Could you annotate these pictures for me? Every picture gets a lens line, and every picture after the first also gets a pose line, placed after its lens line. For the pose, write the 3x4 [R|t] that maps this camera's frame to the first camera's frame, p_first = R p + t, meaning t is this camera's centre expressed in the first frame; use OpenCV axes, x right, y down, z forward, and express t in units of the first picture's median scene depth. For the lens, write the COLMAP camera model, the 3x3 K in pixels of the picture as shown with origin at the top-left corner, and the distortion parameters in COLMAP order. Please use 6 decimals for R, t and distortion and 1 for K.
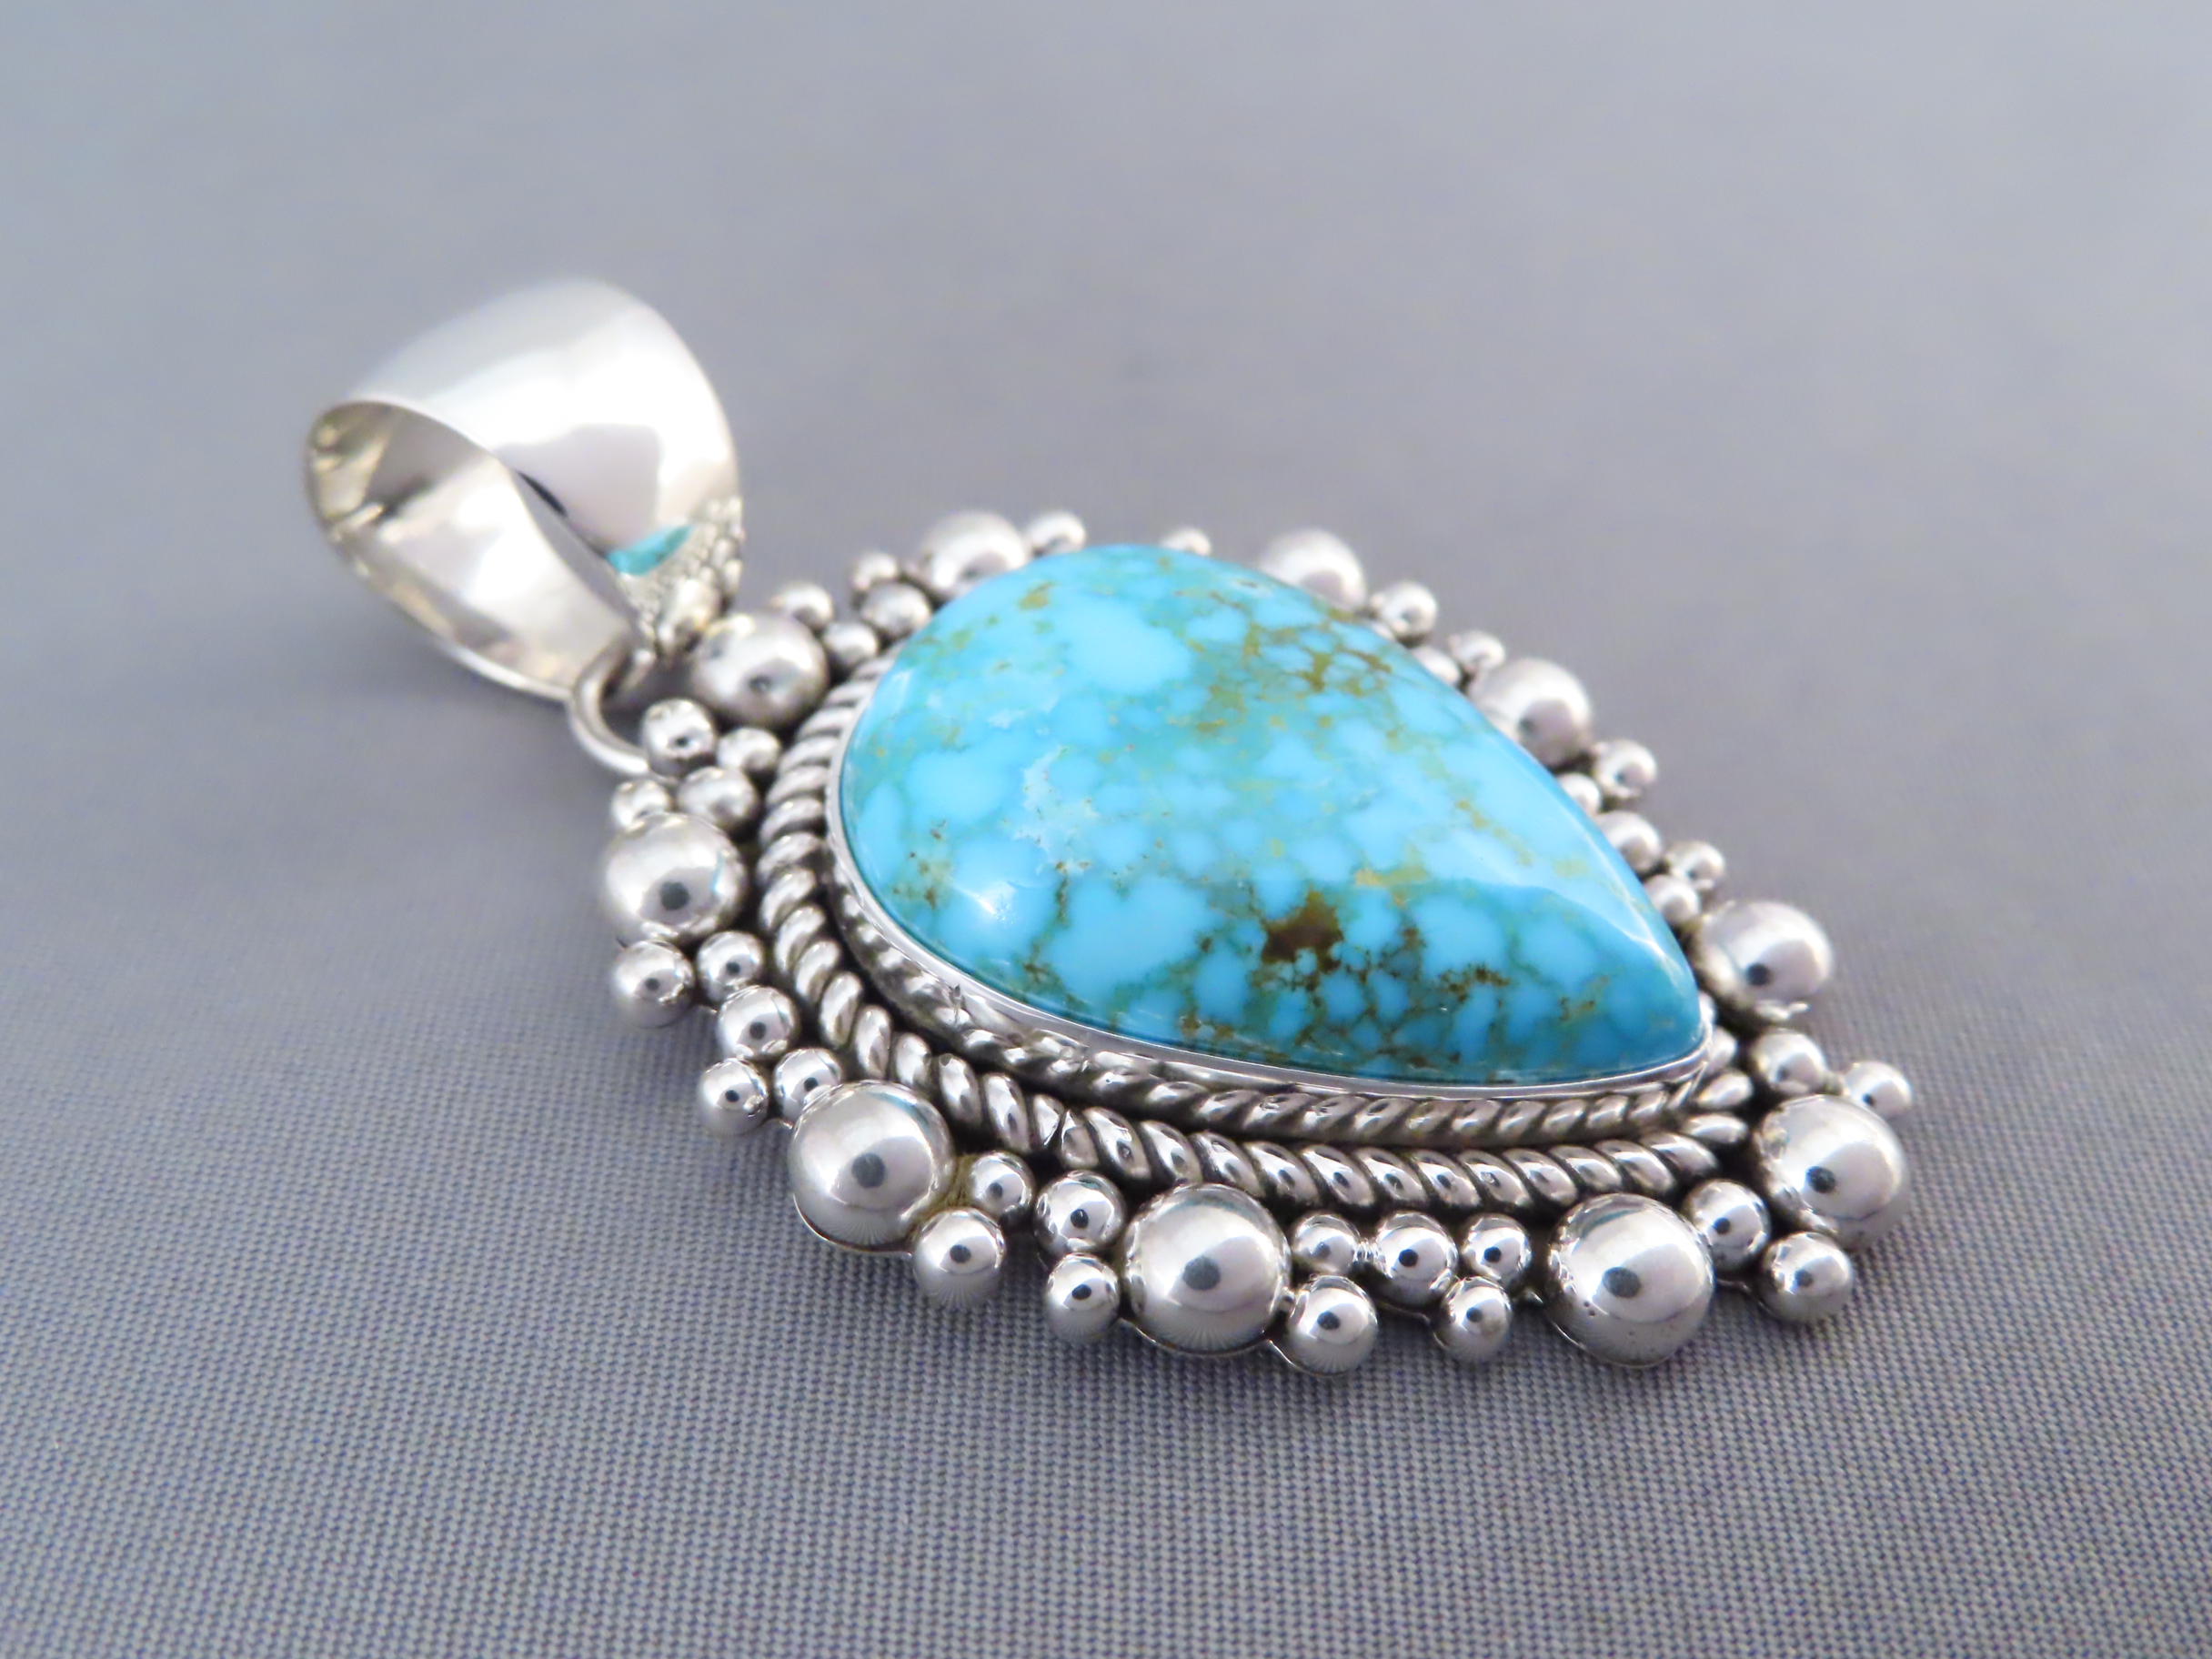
lens RADIAL K [[2248.6, 0, 1106.8], [0, 2248.6, 823.3], [0, 0, 1]] dist [-0.070670, 0.000000]
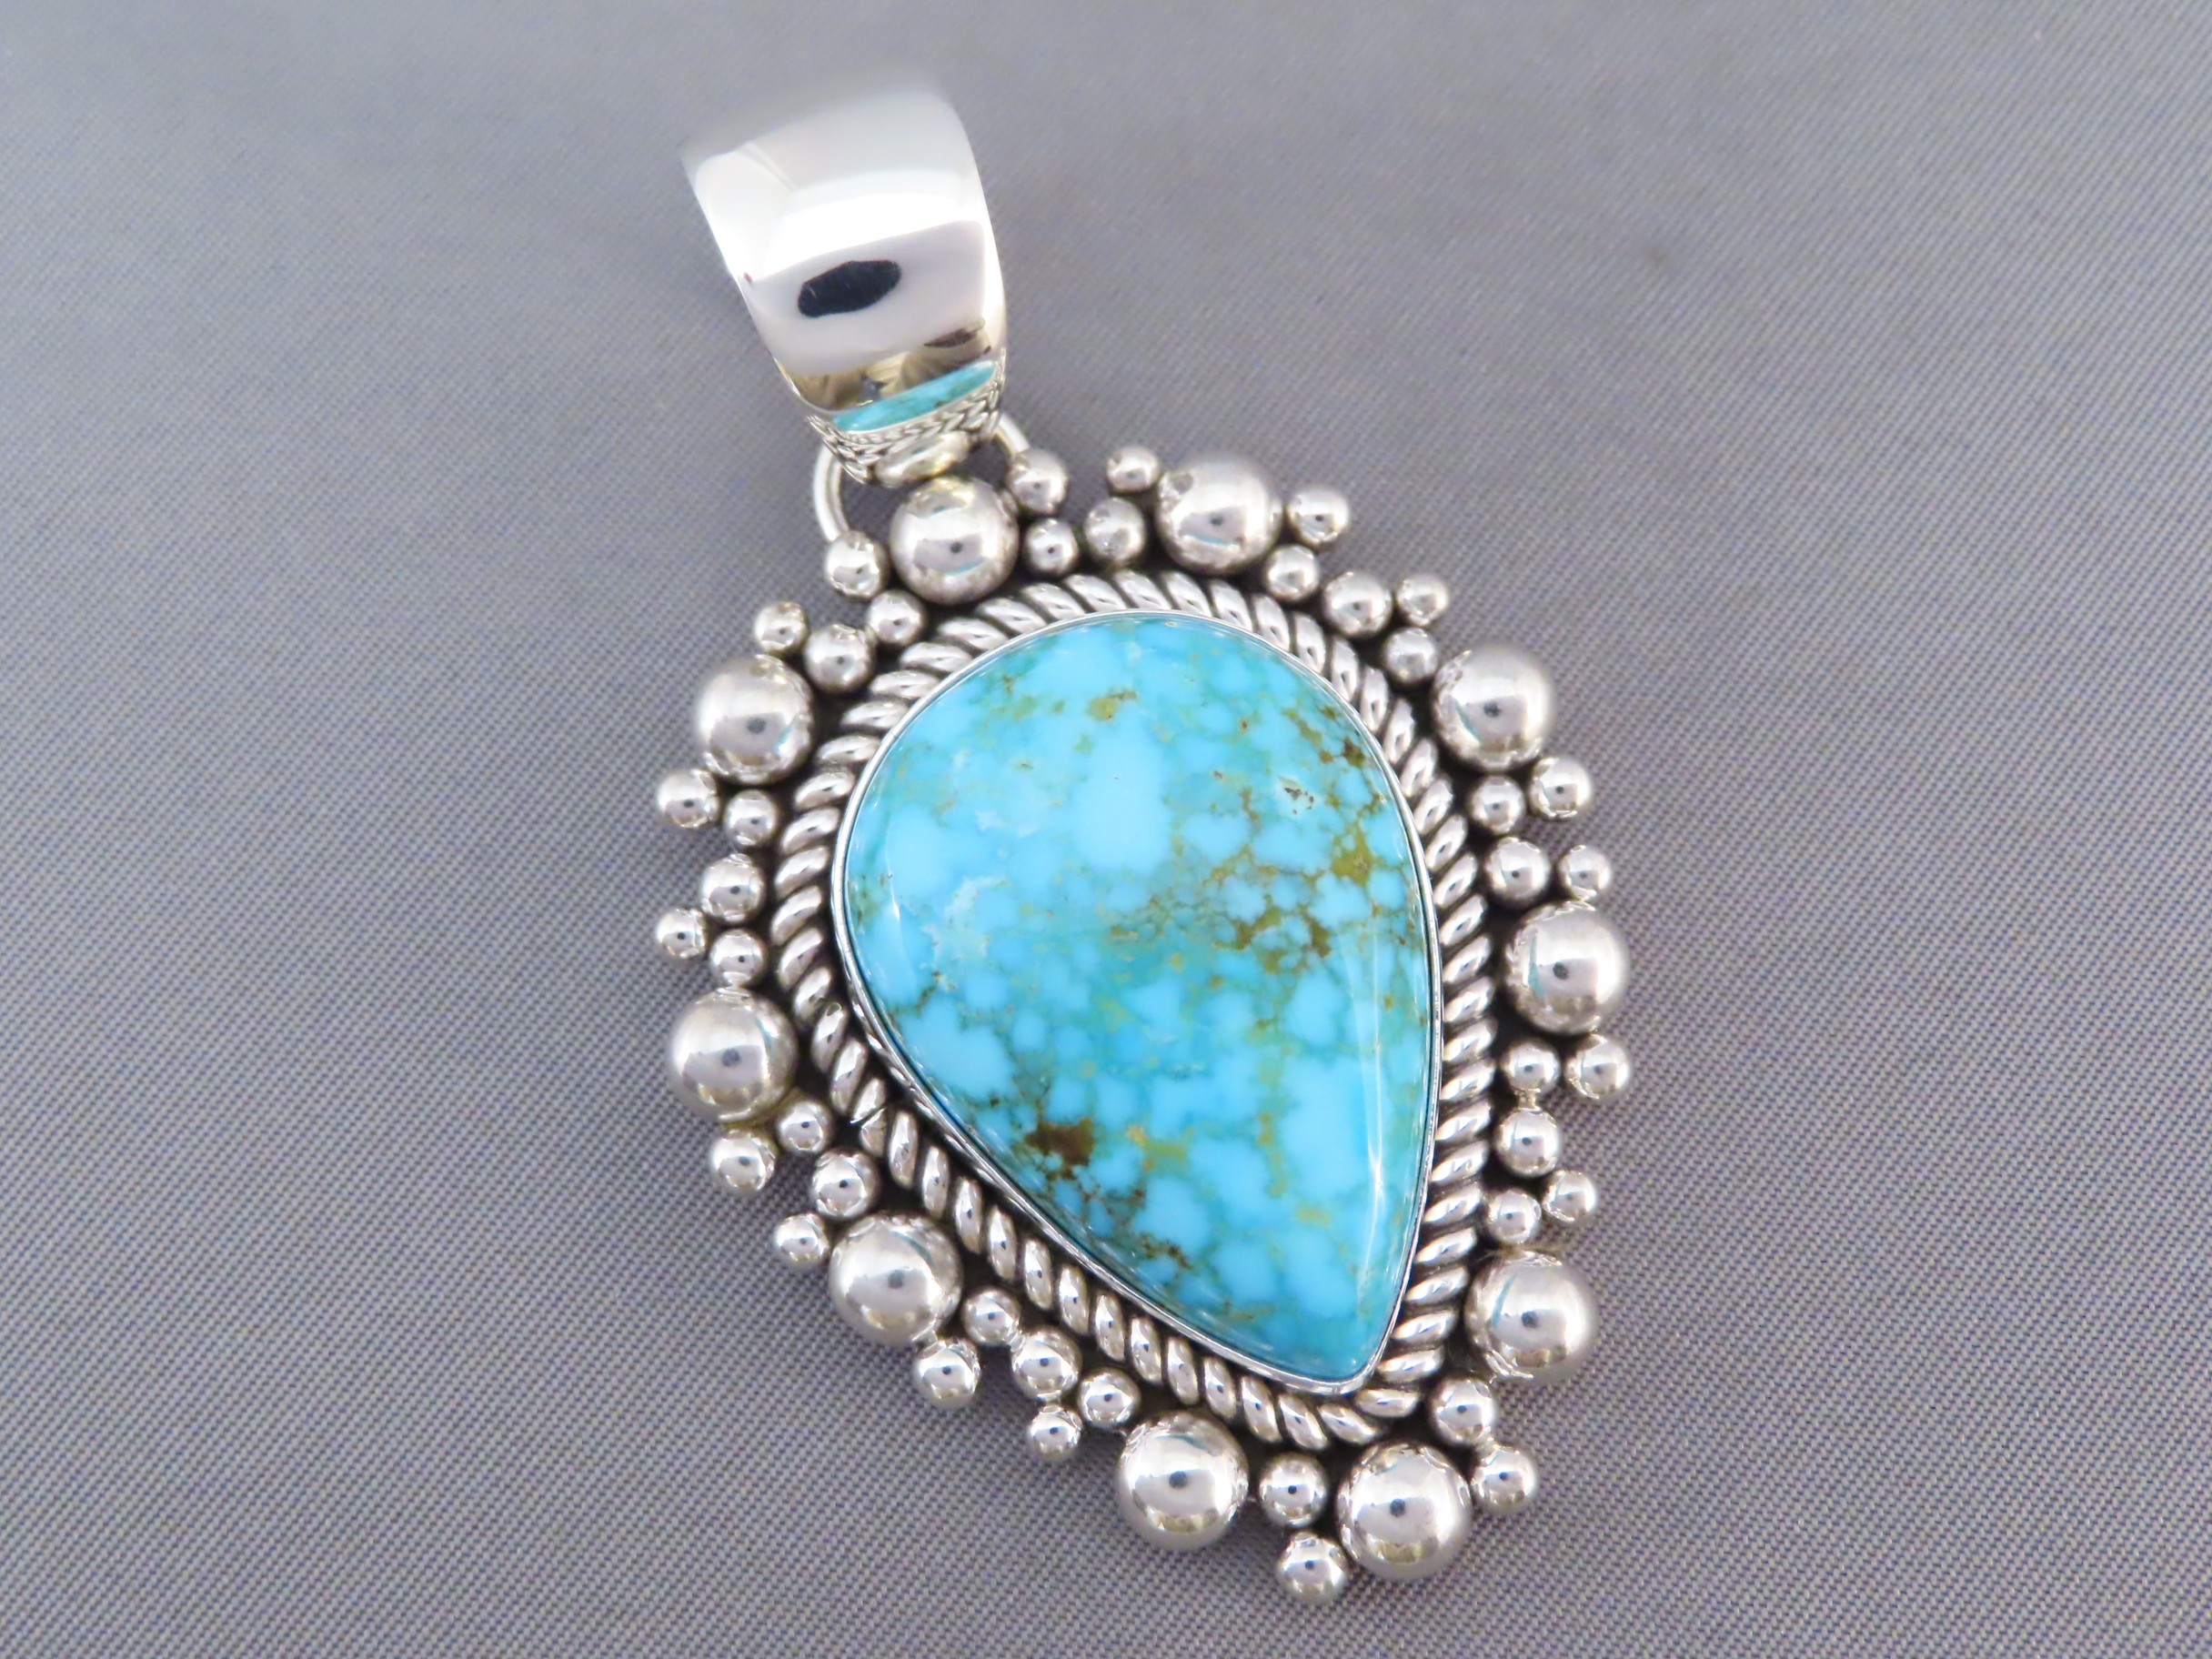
lens RADIAL K [[3172.7, 0, 1114.6], [0, 3172.7, 843.9], [0, 0, 1]] dist [-0.043115, 0.000000]
pose [[0.791953, 0.577588, -0.197998, 0.333762], [-0.389744, 0.727819, 0.564250, -0.978038], [0.470010, -0.369691, 0.801510, -0.267865]]
